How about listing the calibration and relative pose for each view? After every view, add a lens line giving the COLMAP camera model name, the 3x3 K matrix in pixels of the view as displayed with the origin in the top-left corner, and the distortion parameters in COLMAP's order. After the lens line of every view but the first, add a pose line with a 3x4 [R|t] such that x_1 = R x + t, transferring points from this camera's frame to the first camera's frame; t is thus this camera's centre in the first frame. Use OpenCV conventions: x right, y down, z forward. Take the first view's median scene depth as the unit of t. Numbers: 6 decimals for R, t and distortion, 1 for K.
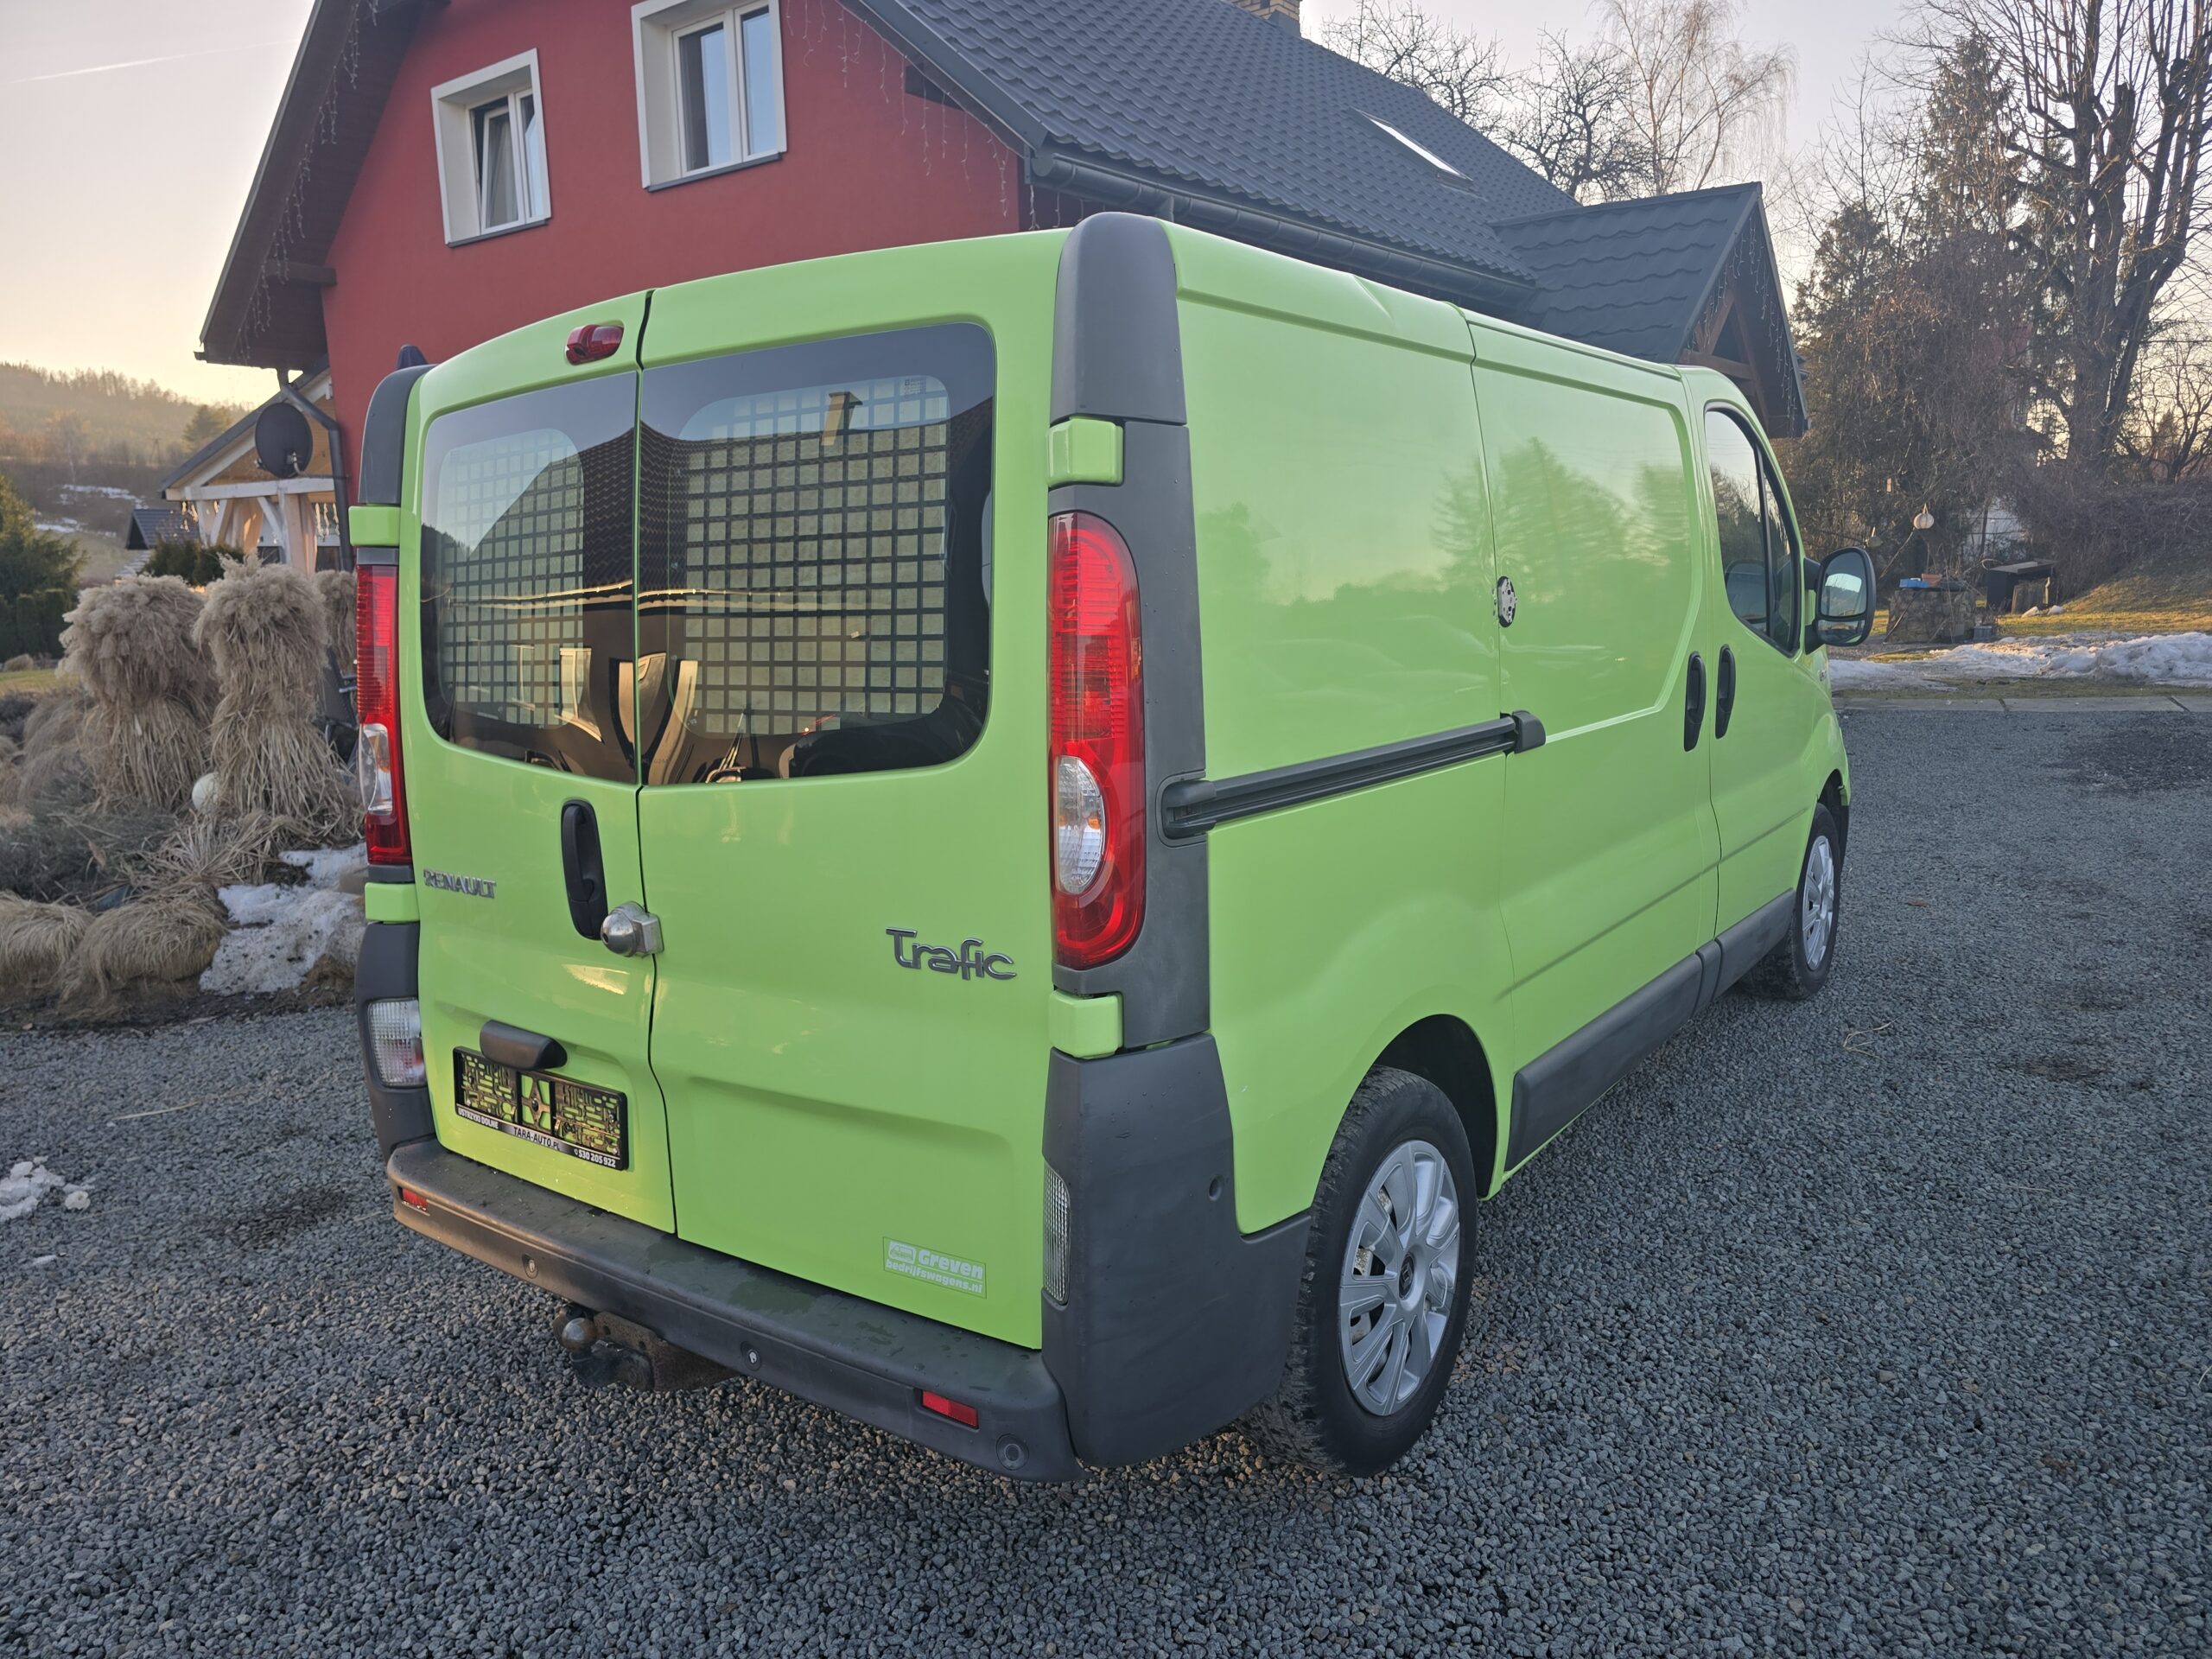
lens RADIAL K [[1495.9, 0, 1092.7], [0, 1495.9, 827.5], [0, 0, 1]] dist [0.044191, -0.034600]
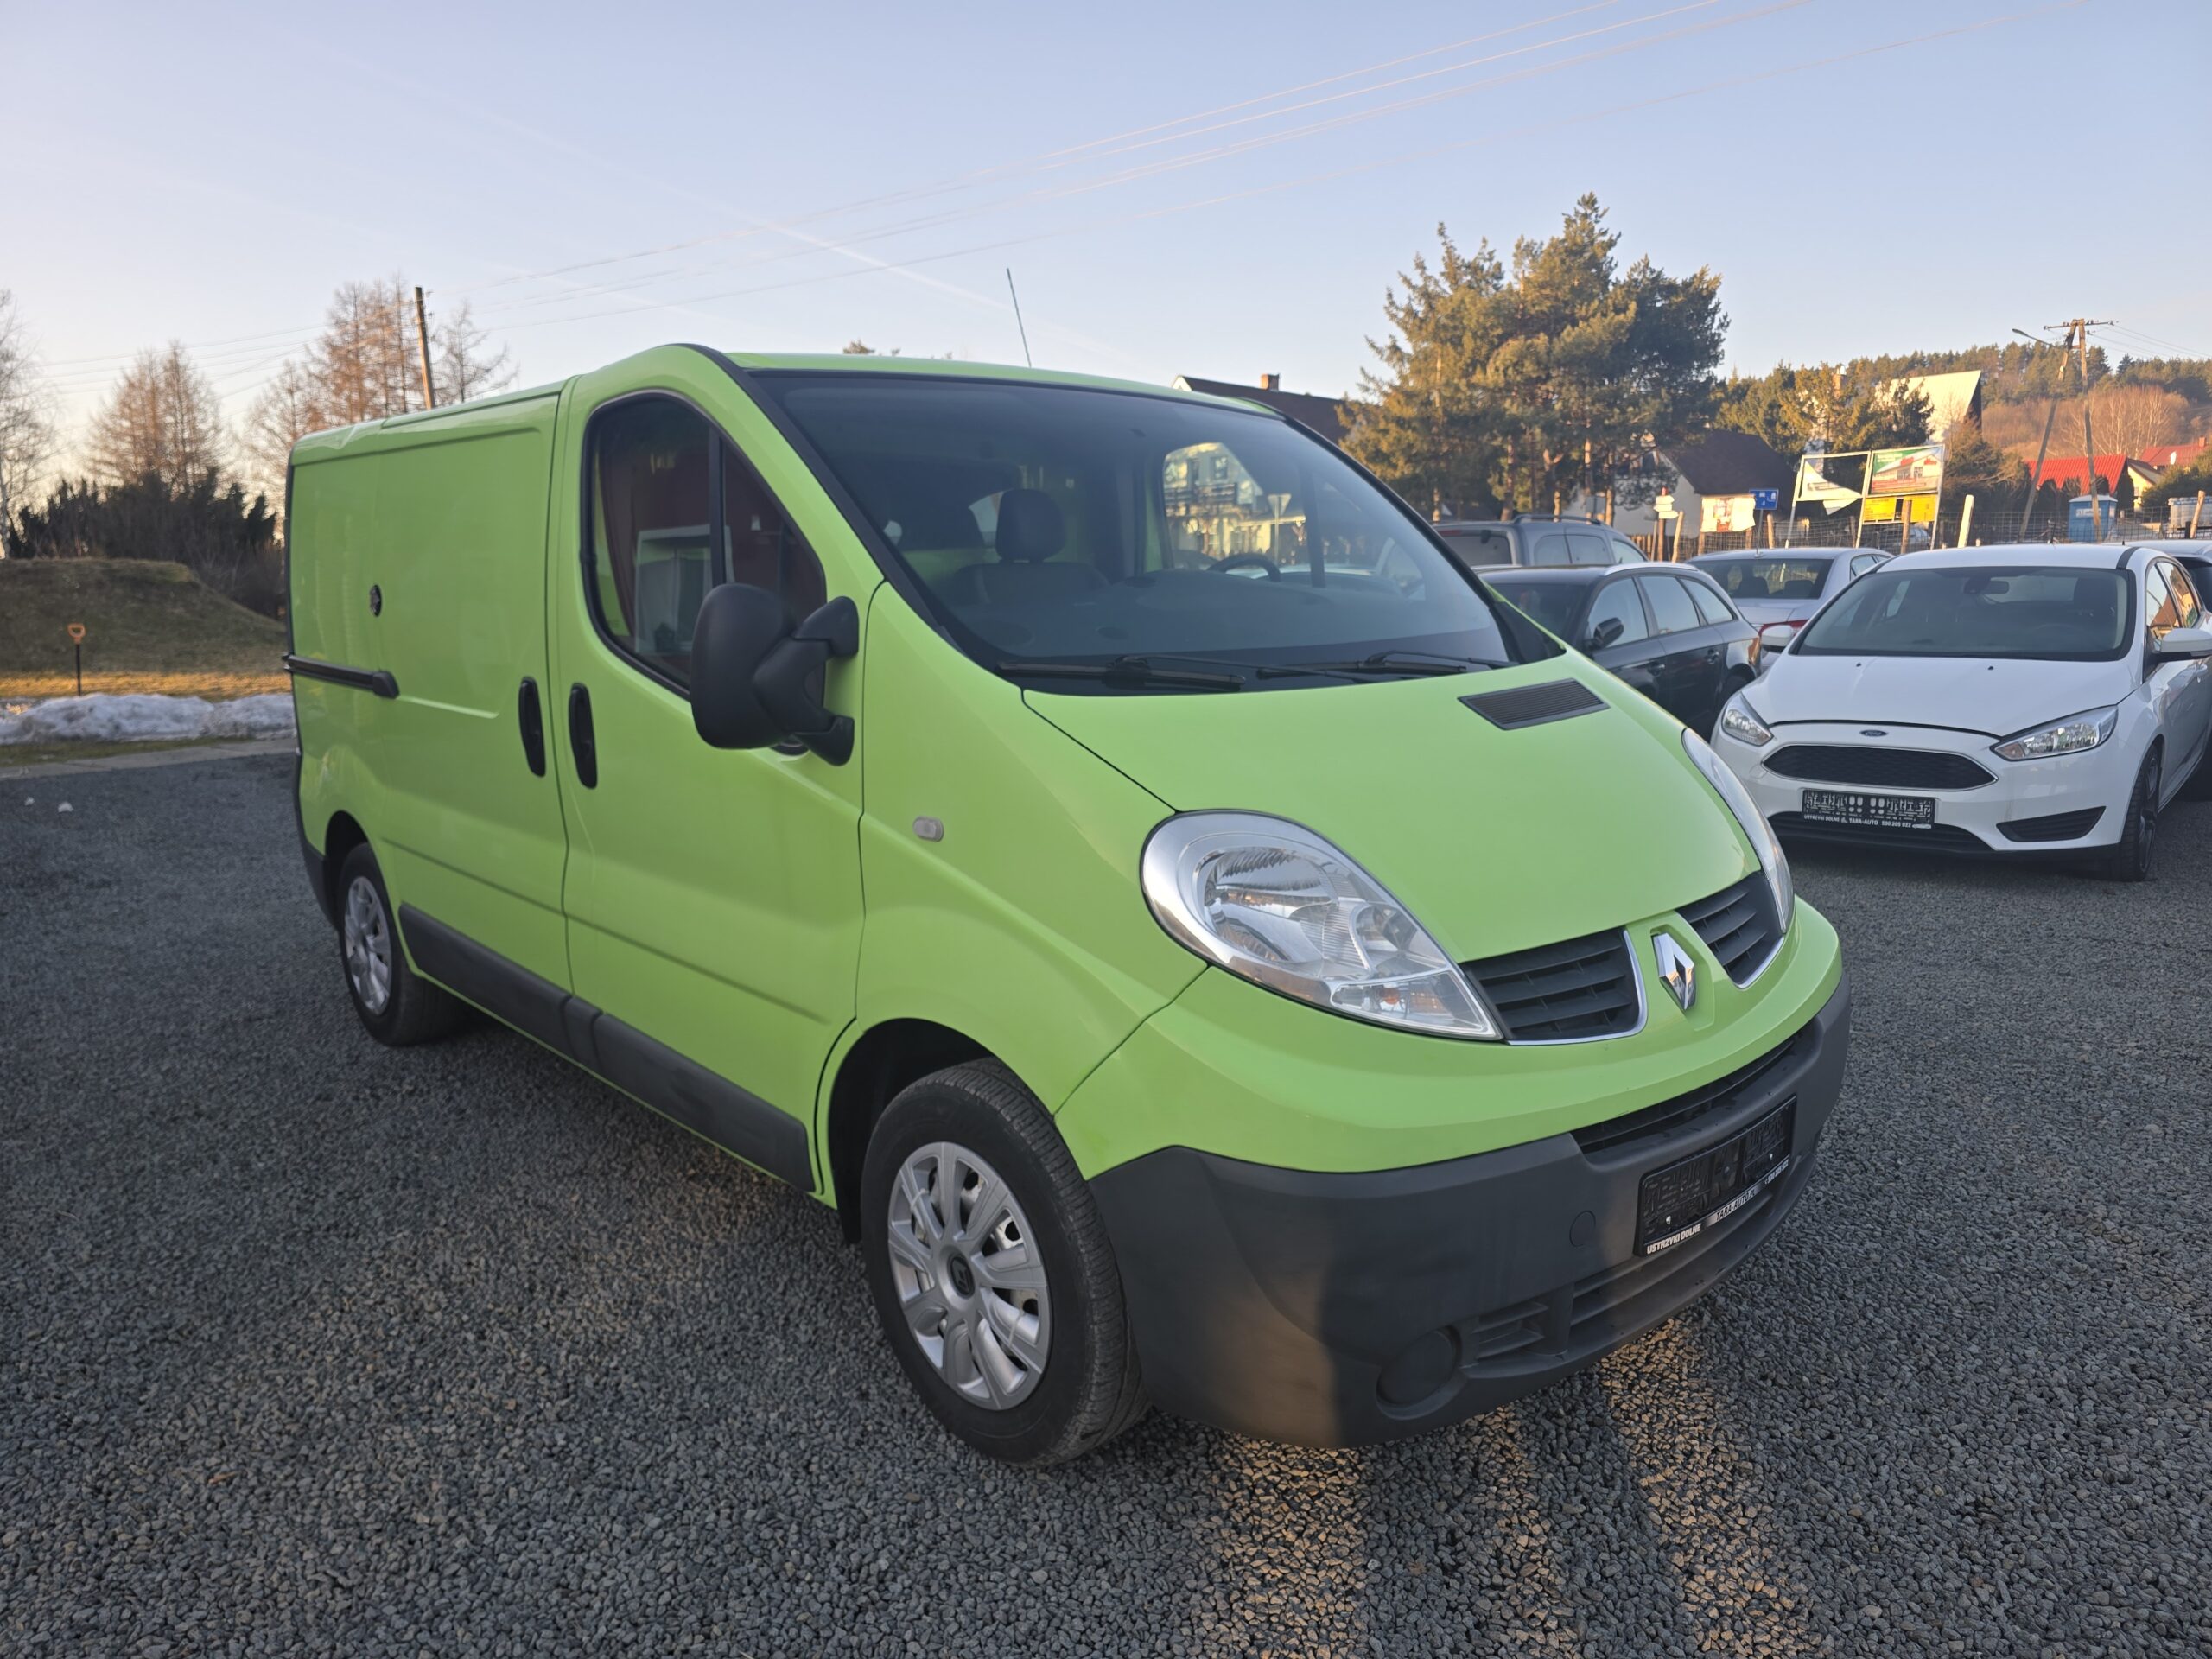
lens RADIAL K [[1495.9, 0, 1106.1], [0, 1495.9, 822.5], [0, 0, 1]] dist [0.044191, -0.034600]
pose [[0.111601, -0.116427, 0.986909, -1.322558], [0.175384, 0.979832, 0.095759, -0.108130], [-0.978154, 0.162402, 0.129770, 1.086720]]
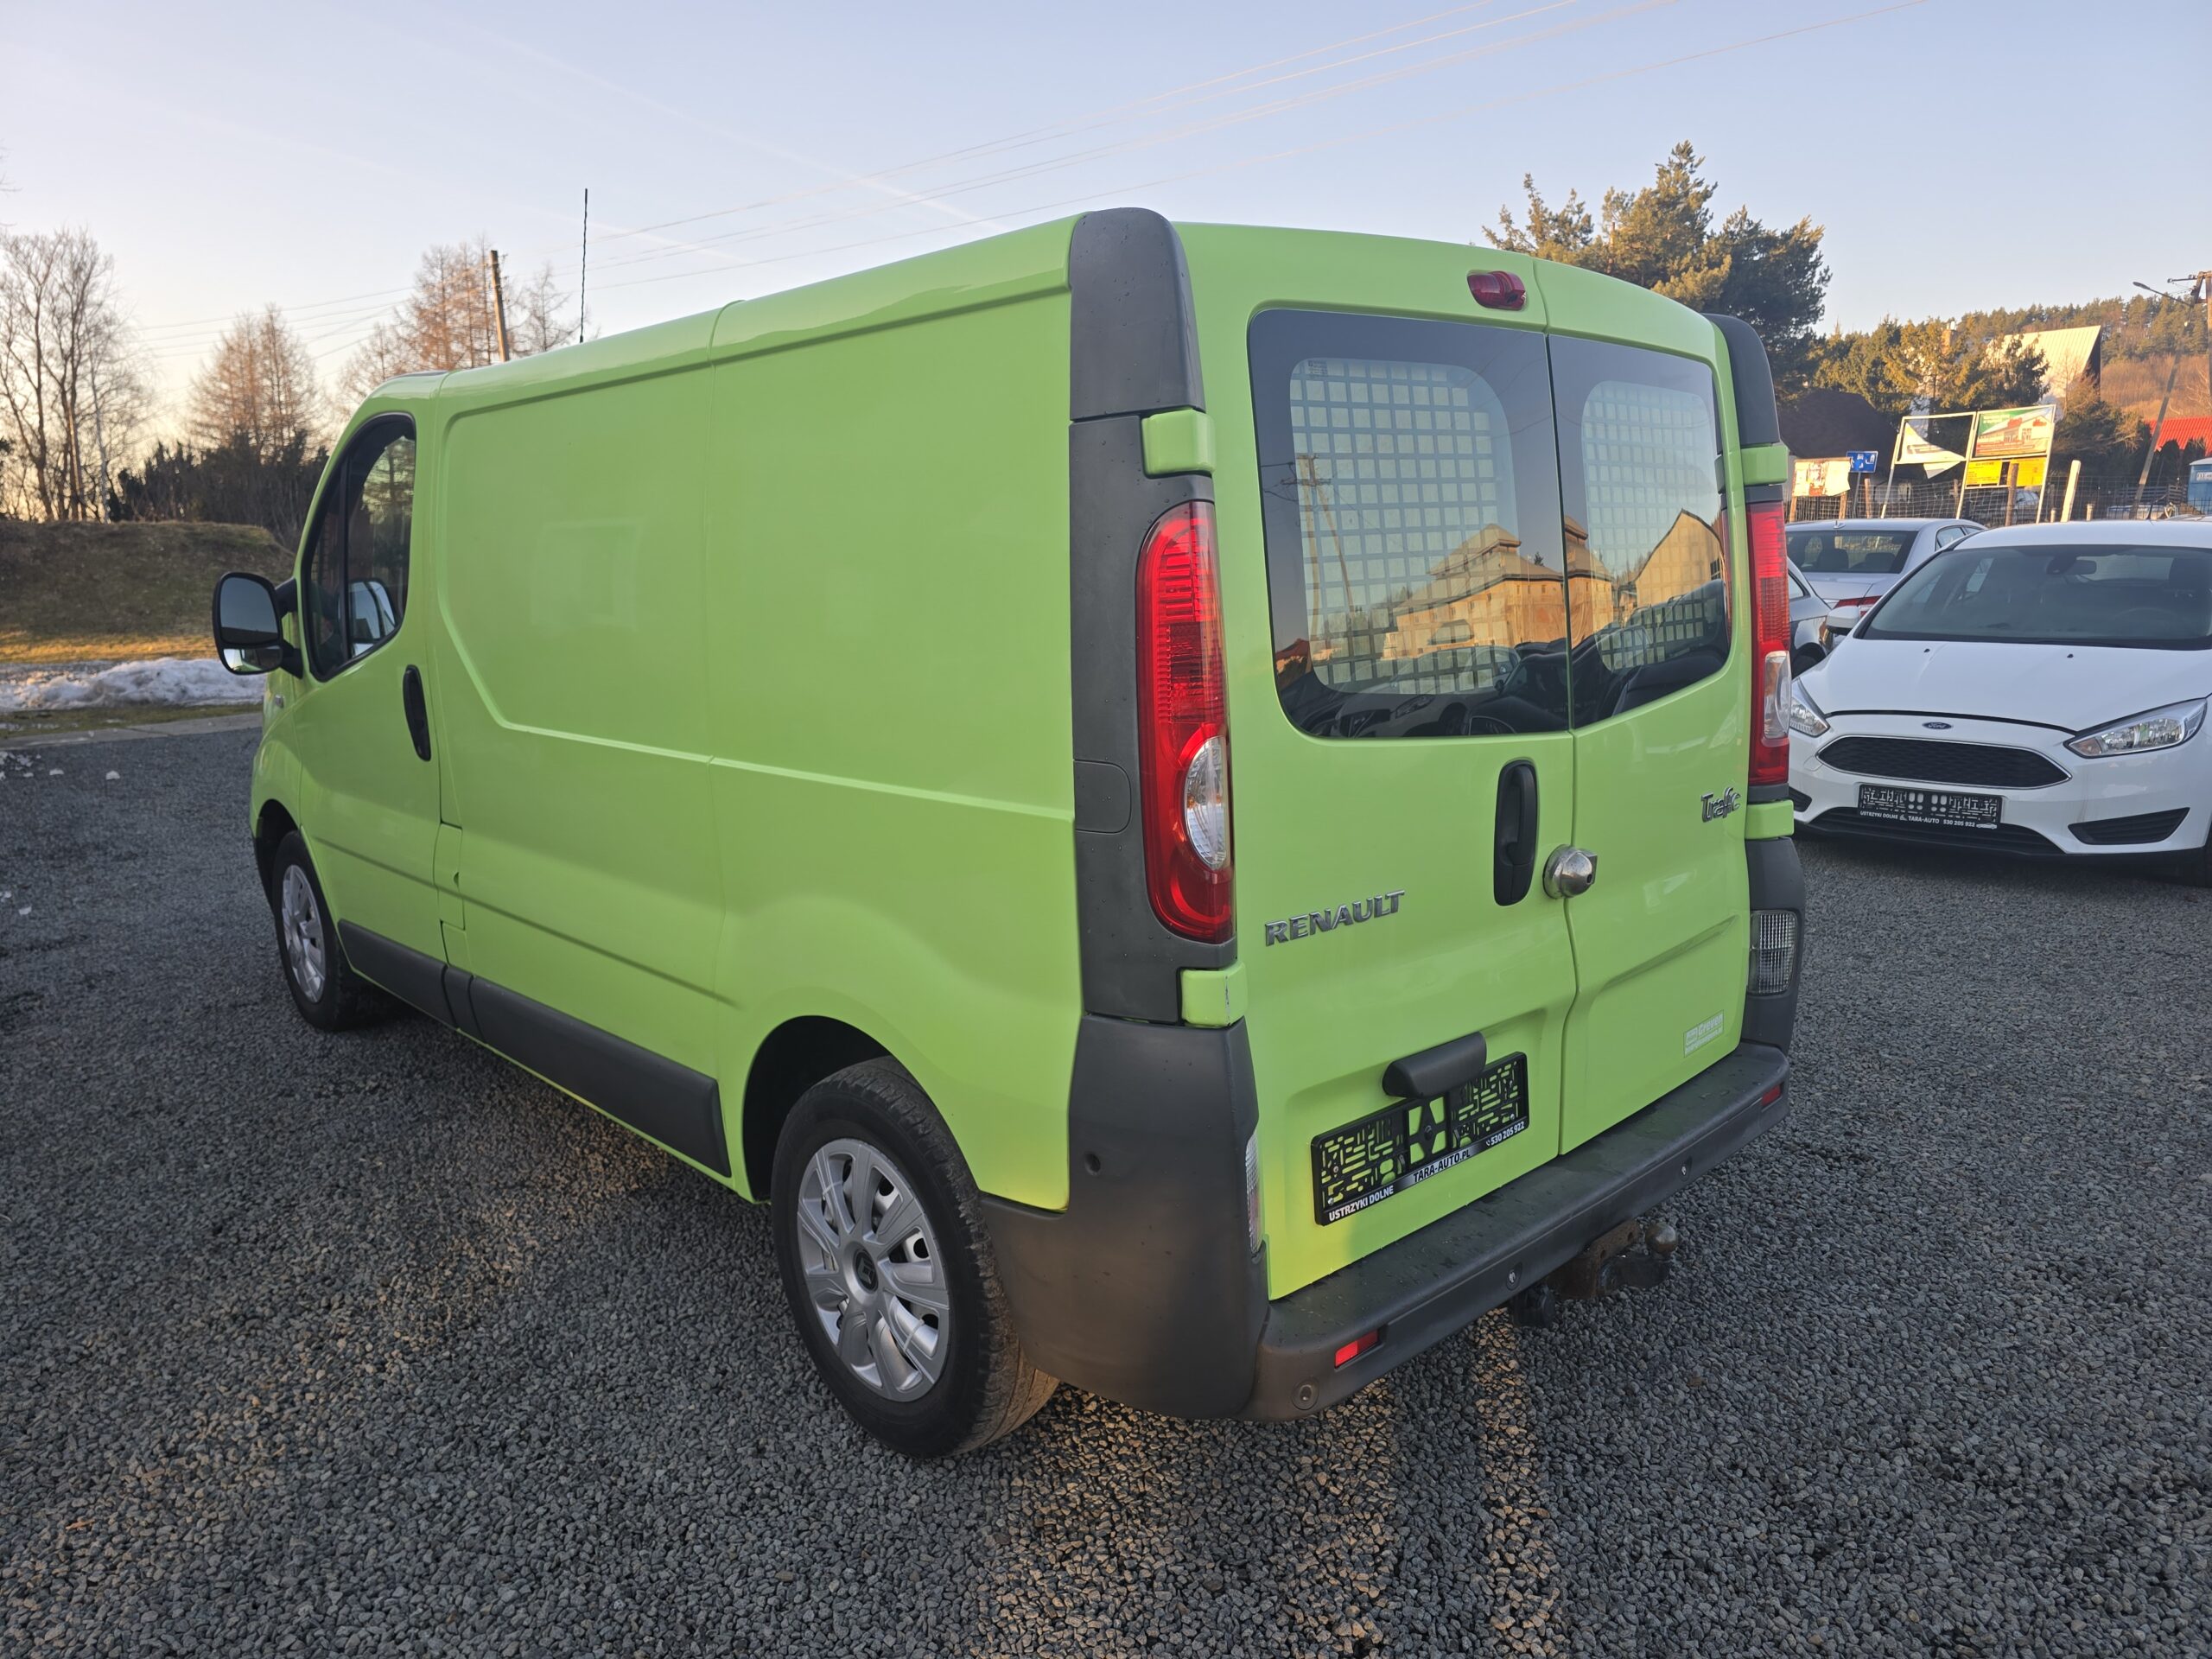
lens RADIAL K [[1495.9, 0, 1101.1], [0, 1495.9, 832.3], [0, 0, 1]] dist [0.044191, -0.034600]
pose [[0.165236, -0.144600, 0.975596, -1.227636], [0.168844, 0.978737, 0.116469, -0.120572], [-0.971694, 0.145478, 0.186137, 0.996977]]
